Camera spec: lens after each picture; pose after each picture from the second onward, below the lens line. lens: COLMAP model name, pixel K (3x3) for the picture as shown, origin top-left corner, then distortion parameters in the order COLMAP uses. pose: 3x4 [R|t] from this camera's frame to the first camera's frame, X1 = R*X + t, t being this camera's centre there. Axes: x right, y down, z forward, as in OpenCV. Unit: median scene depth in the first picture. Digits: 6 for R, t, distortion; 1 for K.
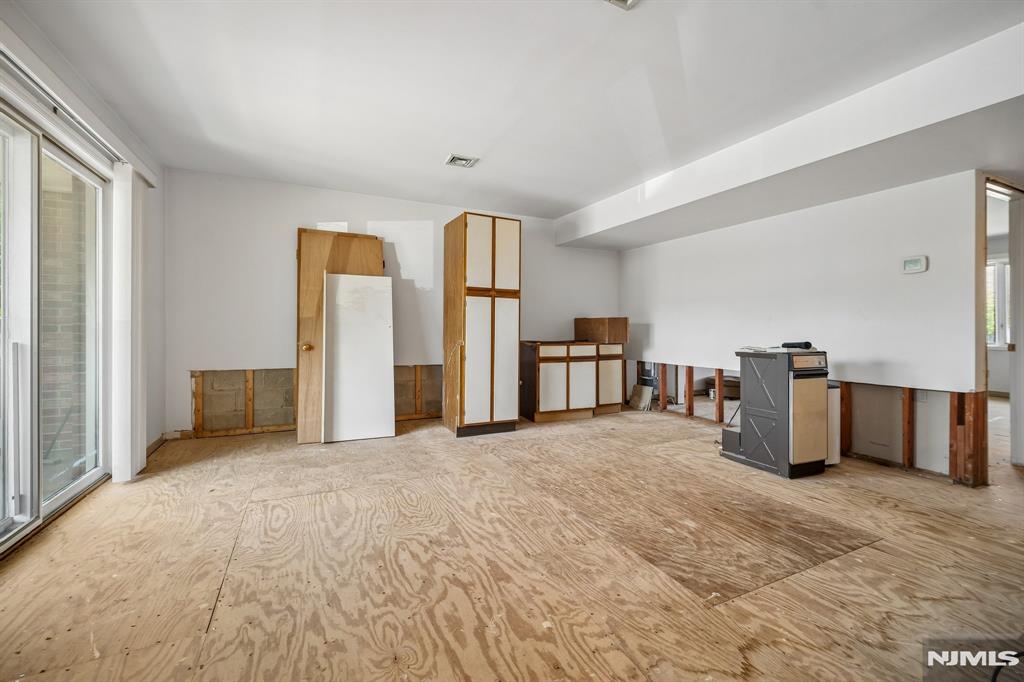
lens RADIAL K [[434.4, 0, 516.6], [0, 434.4, 336.0], [0, 0, 1]] dist [0.003761, -0.004956]
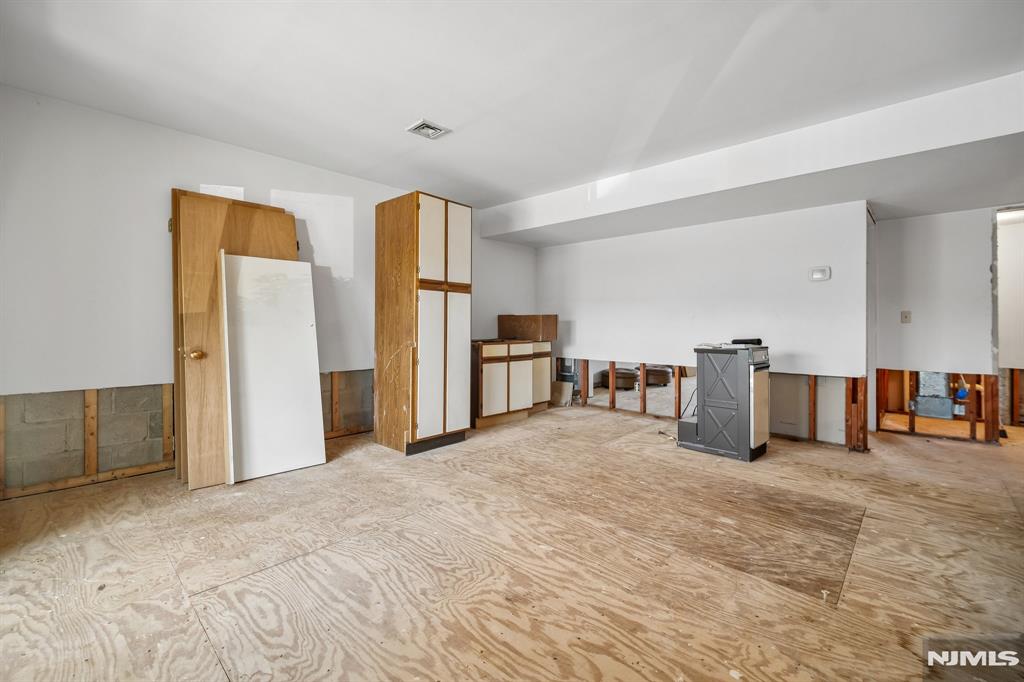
lens RADIAL K [[434.4, 0, 512.4], [0, 434.4, 331.7], [0, 0, 1]] dist [0.003761, -0.004956]
pose [[0.933340, -0.009121, 0.358877, -0.308649], [0.007868, 0.999957, 0.004952, -0.014251], [-0.358907, -0.001798, 0.933372, 0.165652]]
